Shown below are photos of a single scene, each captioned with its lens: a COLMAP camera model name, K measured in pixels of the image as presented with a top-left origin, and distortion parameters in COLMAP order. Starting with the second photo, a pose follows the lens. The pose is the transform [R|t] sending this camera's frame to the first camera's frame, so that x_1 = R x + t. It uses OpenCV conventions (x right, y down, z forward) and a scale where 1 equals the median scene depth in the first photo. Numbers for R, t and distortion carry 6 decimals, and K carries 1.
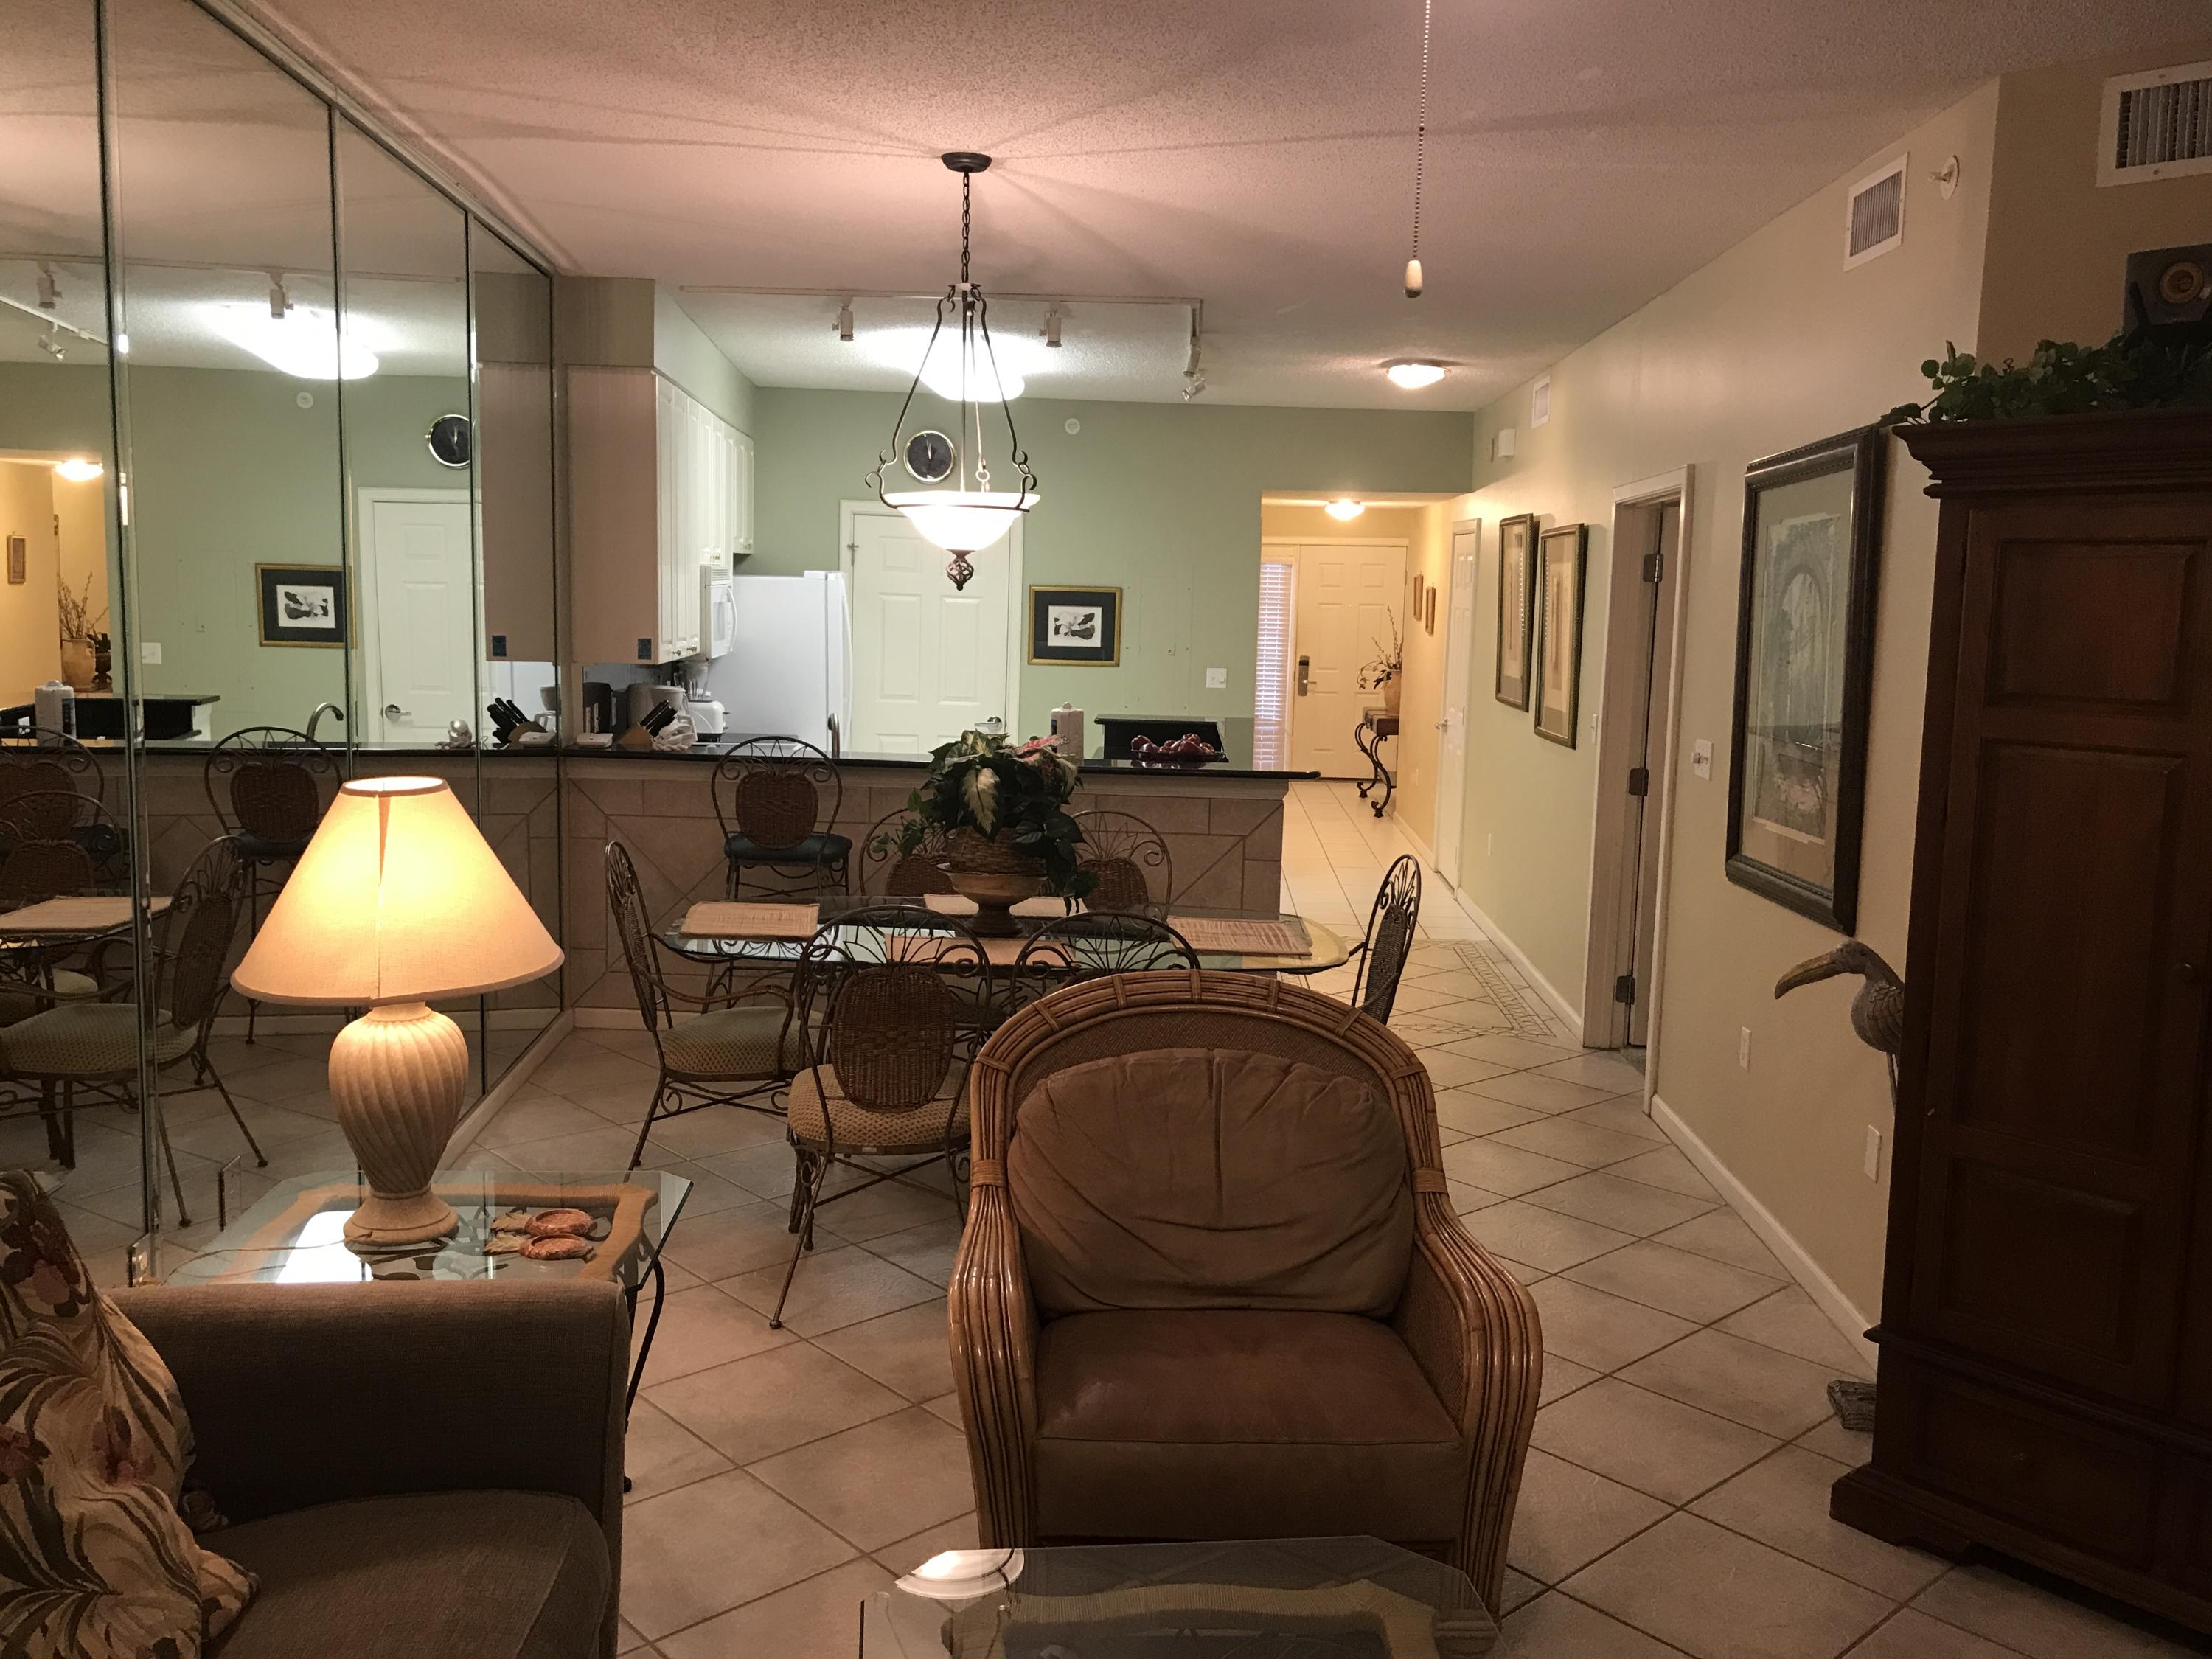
lens RADIAL K [[1836.5, 0, 1126.3], [0, 1836.5, 806.0], [0, 0, 1]] dist [0.054279, -0.063312]
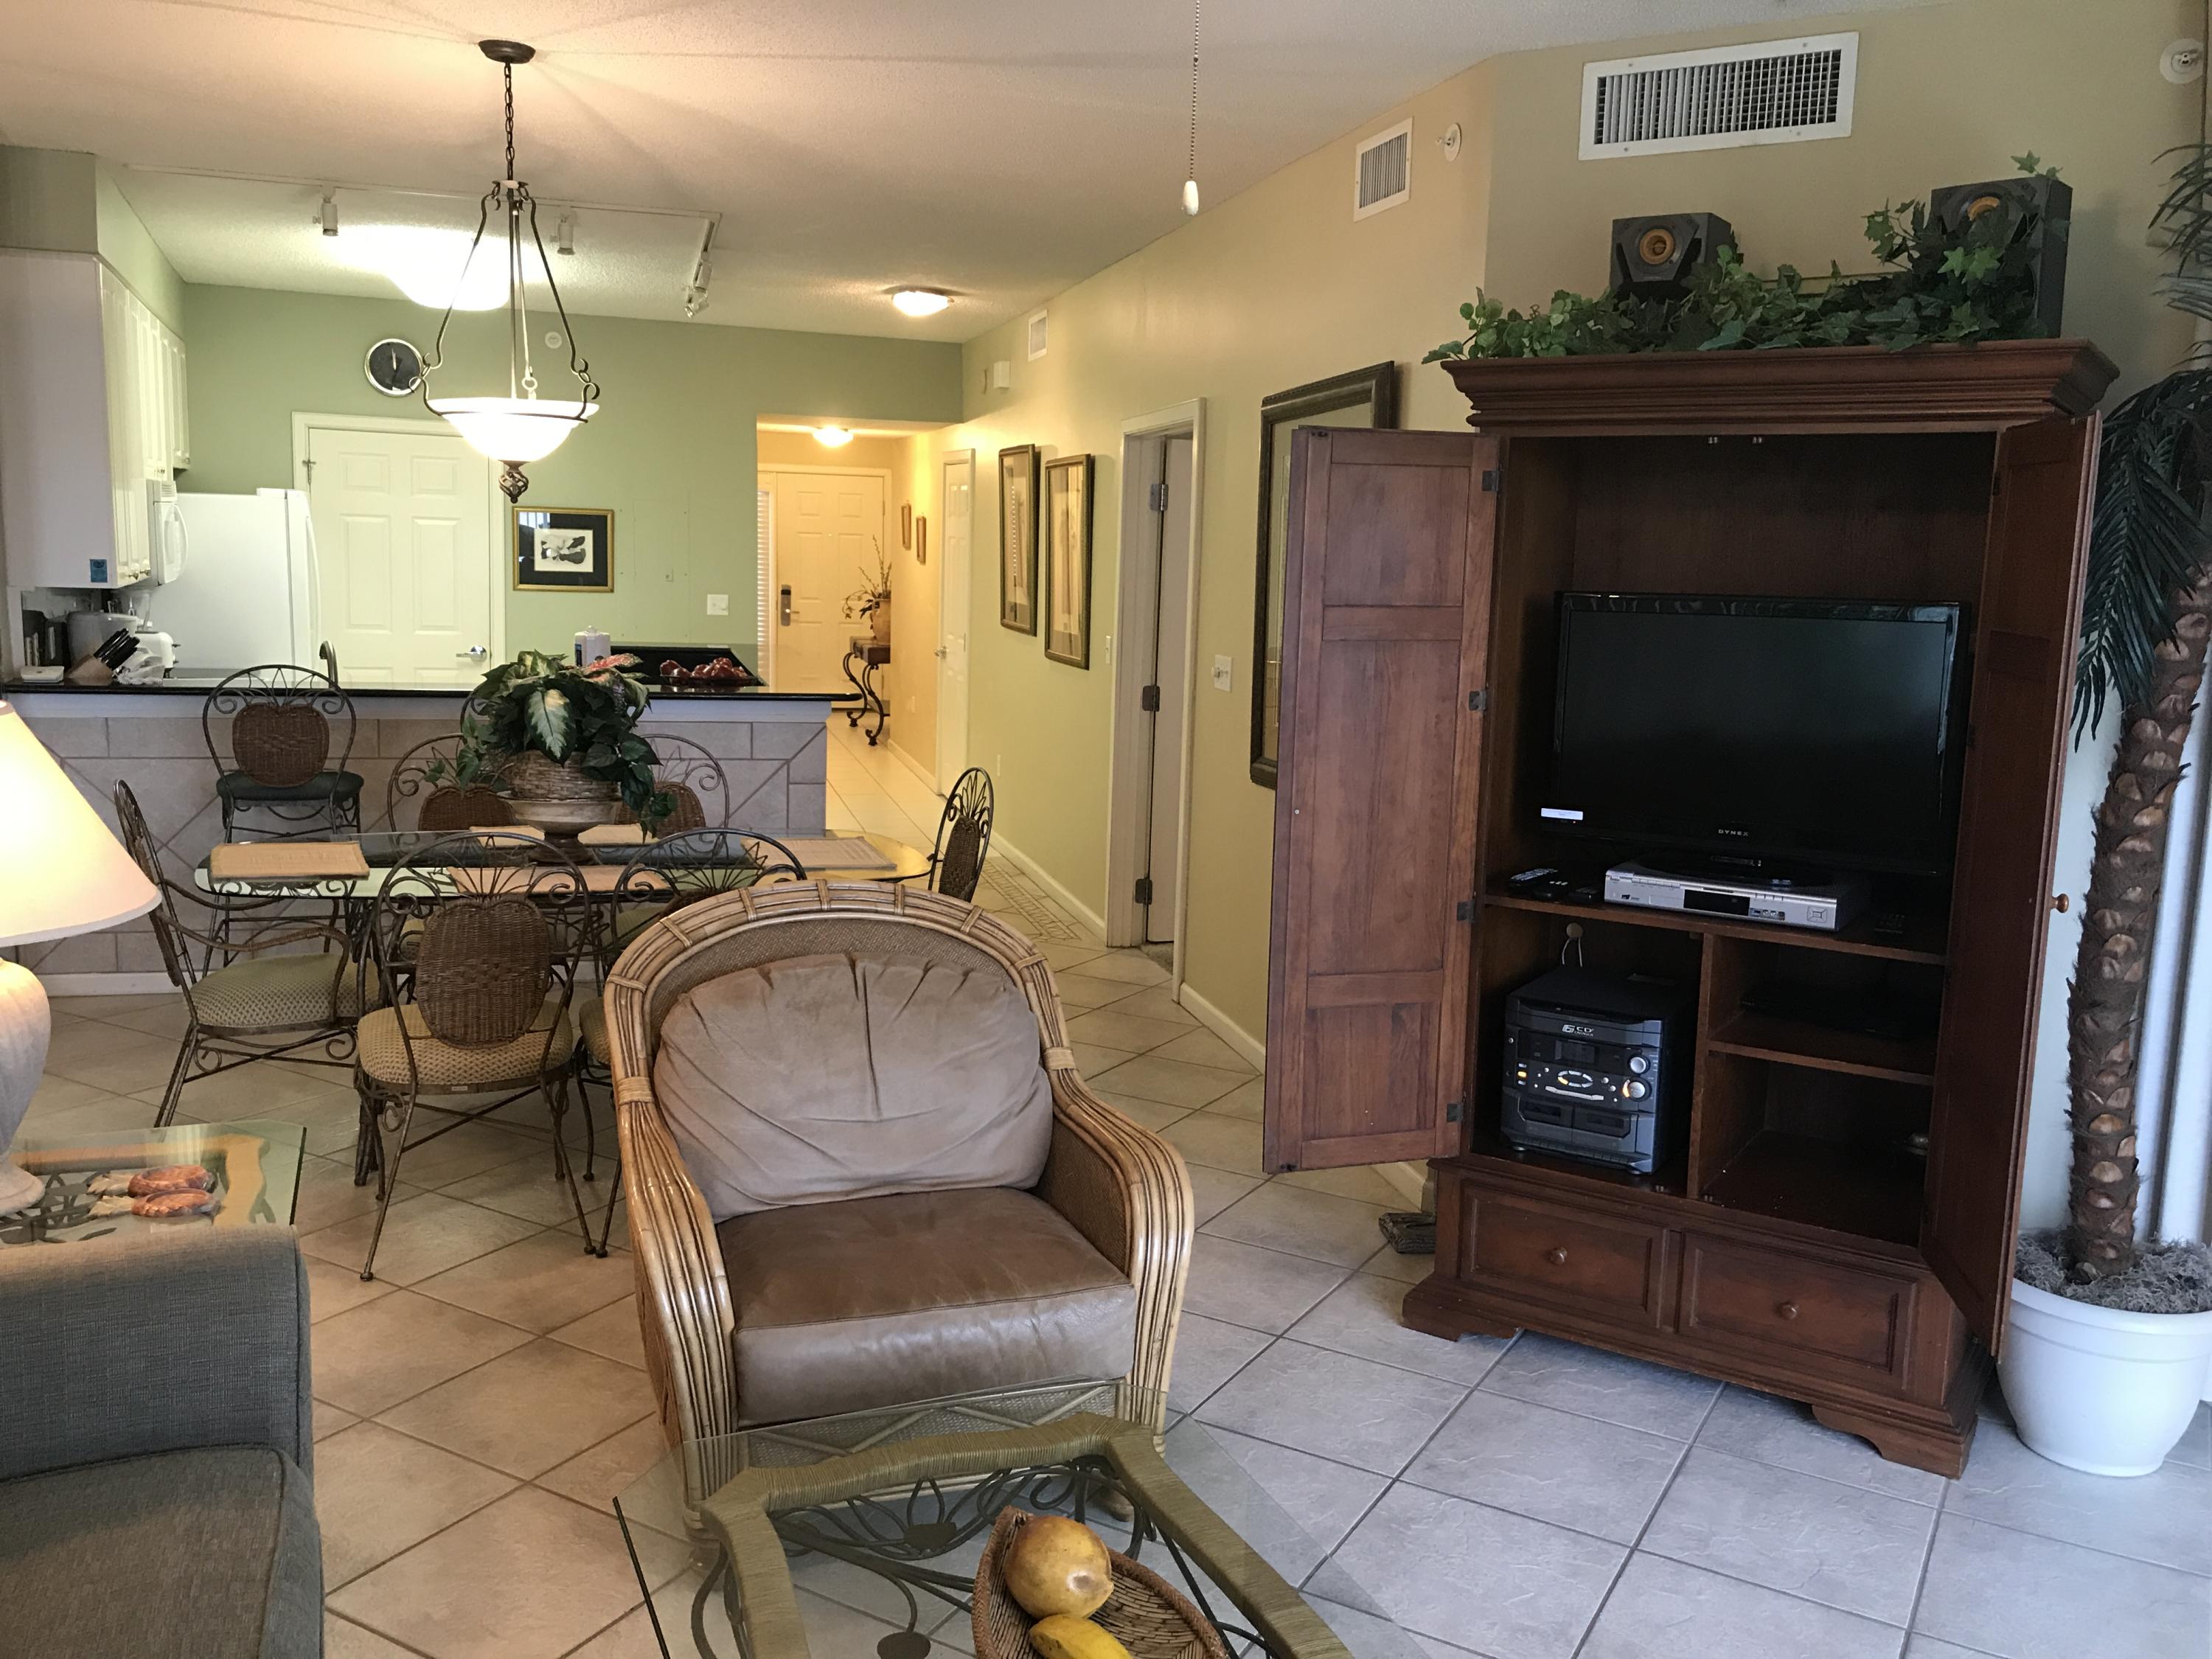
lens RADIAL K [[1836.5, 0, 1126.3], [0, 1836.5, 806.0], [0, 0, 1]] dist [0.054279, -0.063312]
pose [[0.954300, -0.039241, 0.296263, -0.061882], [0.029093, 0.998832, 0.038586, 0.009028], [-0.297431, -0.028203, 0.954327, -0.013438]]
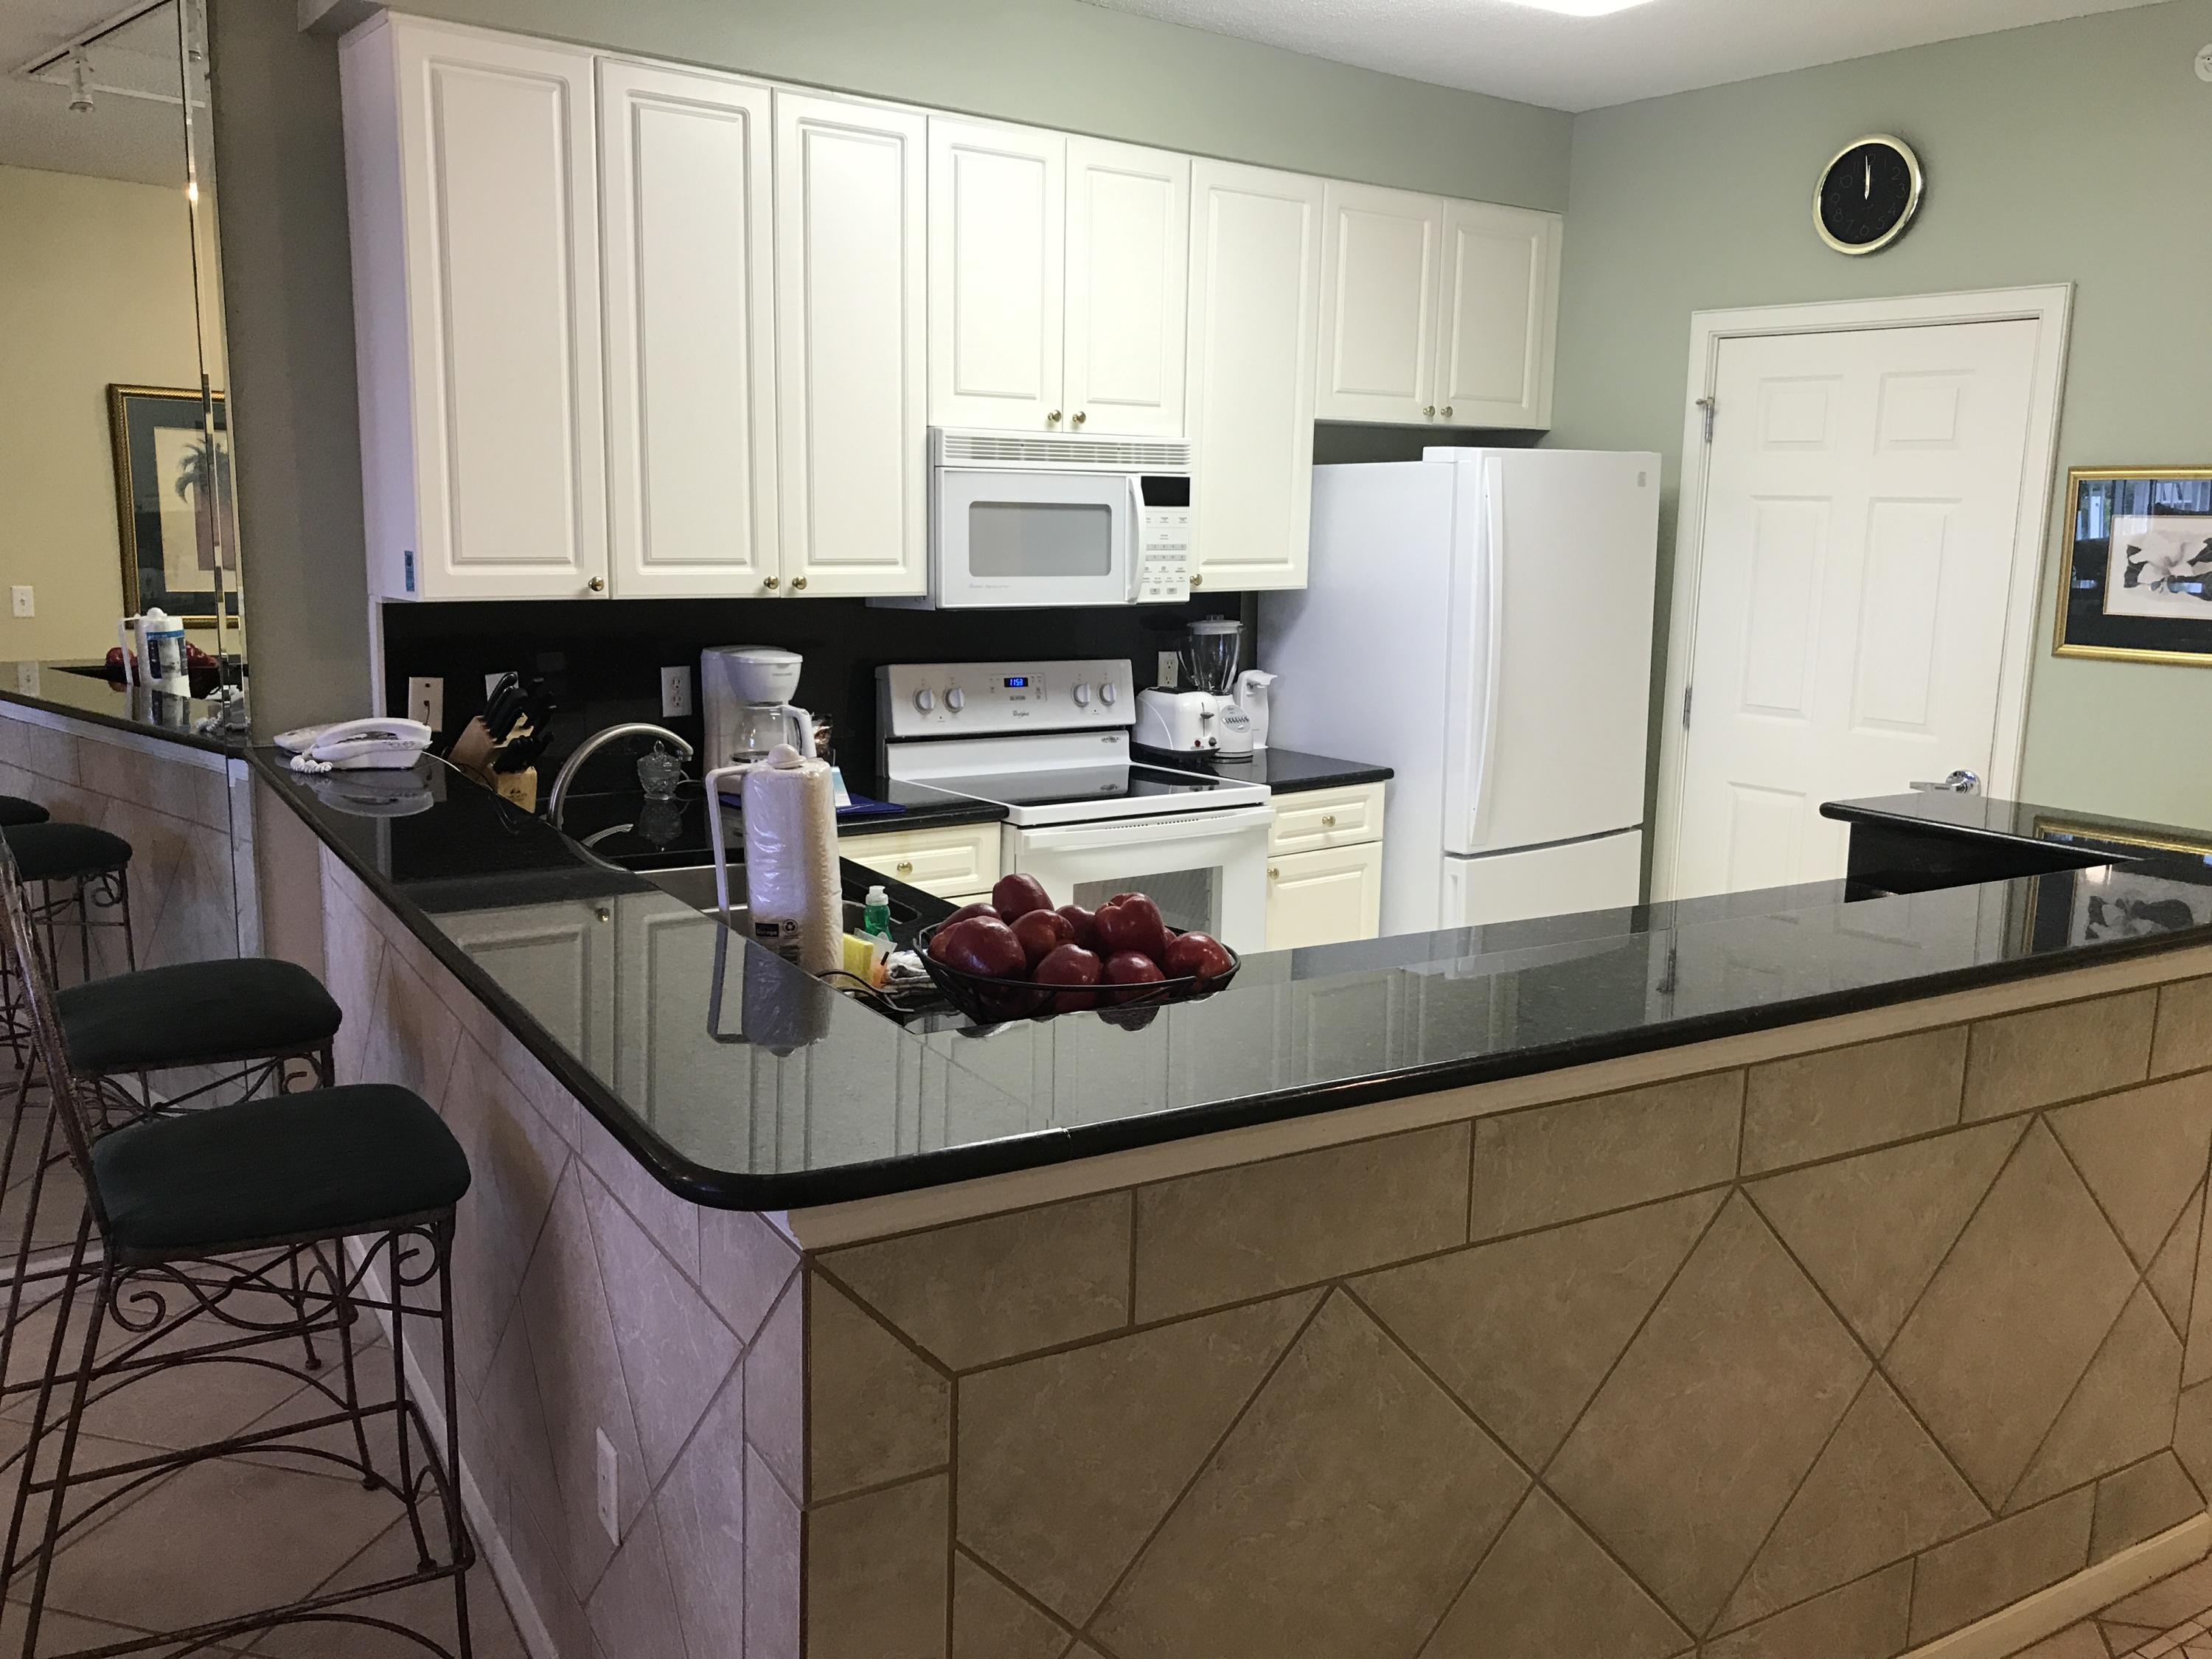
lens RADIAL K [[1836.5, 0, 1126.3], [0, 1836.5, 806.0], [0, 0, 1]] dist [0.054279, -0.063312]
pose [[0.545919, 0.108441, -0.830791, 0.299780], [-0.099107, 0.992985, 0.064488, -0.078734], [0.831956, 0.047132, 0.552836, 0.939266]]
